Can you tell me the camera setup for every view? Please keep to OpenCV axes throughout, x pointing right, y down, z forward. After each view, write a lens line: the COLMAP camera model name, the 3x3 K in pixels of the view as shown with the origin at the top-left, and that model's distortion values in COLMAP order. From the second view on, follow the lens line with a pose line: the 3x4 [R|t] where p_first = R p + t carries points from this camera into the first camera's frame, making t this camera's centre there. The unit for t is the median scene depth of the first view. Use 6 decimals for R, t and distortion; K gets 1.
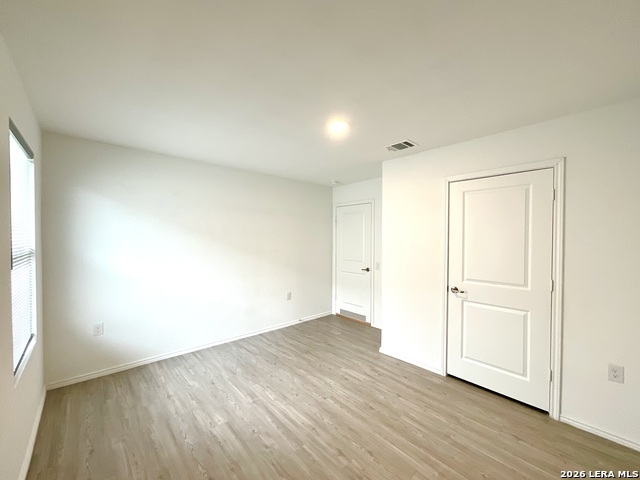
lens RADIAL K [[258.2, 0, 319.7], [0, 258.2, 241.7], [0, 0, 1]] dist [-0.000879, 0.000507]
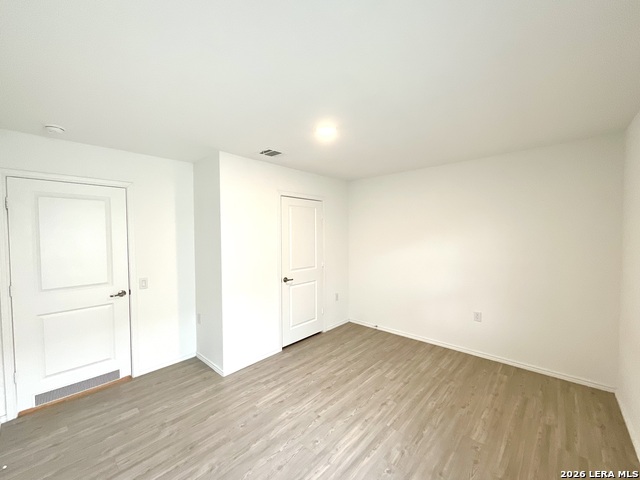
lens RADIAL K [[258.2, 0, 319.7], [0, 258.2, 241.7], [0, 0, 1]] dist [-0.000879, 0.000507]
pose [[-0.093637, -0.029297, 0.995175, -0.820873], [0.022773, 0.999242, 0.031560, -0.044050], [-0.995346, 0.025618, -0.092899, 0.995352]]
